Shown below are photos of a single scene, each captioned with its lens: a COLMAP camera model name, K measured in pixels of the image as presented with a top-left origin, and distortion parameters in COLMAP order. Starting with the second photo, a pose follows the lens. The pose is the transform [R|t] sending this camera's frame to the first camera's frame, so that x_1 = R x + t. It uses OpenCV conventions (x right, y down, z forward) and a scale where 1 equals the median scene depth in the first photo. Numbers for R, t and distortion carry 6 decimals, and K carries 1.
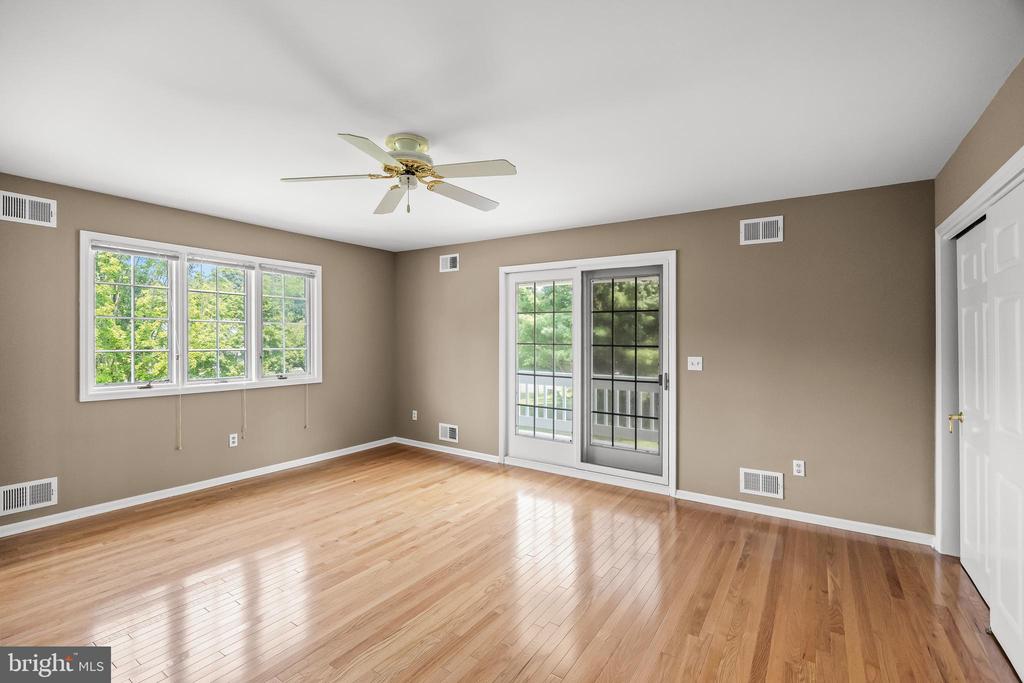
lens RADIAL K [[468.0, 0, 514.6], [0, 468.0, 335.9], [0, 0, 1]] dist [-0.000086, 0.000242]
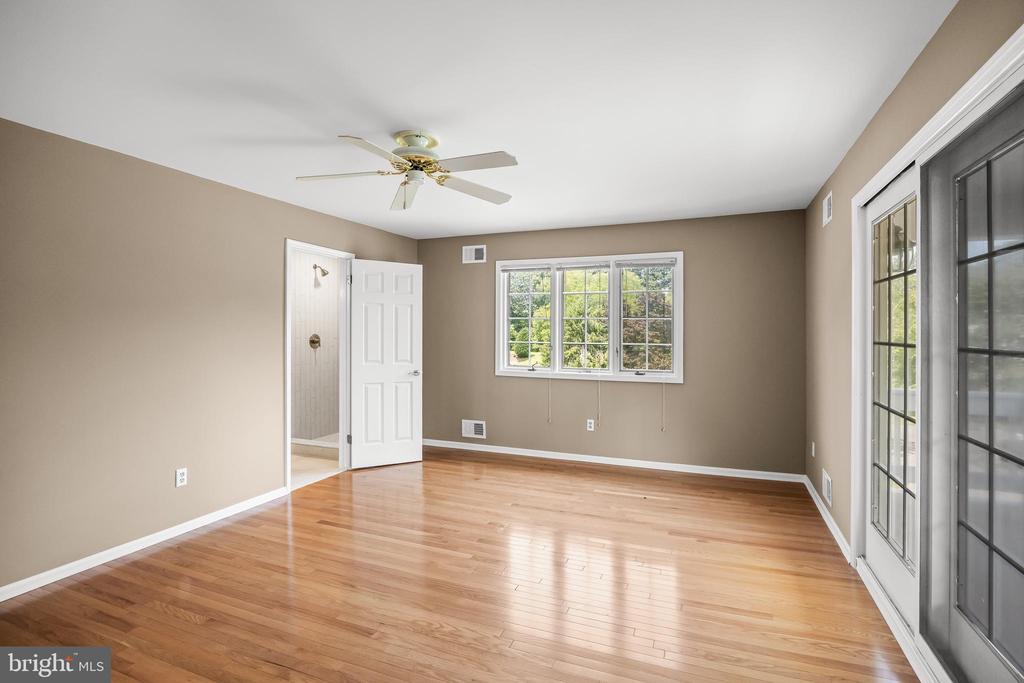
lens RADIAL K [[503.8, 0, 515.7], [0, 503.8, 335.1], [0, 0, 1]] dist [-0.017619, -0.000351]
pose [[0.188884, 0.007768, -0.981969, 0.535996], [0.004115, 0.999954, 0.008702, -0.001759], [0.981991, -0.005685, 0.188844, 0.598757]]
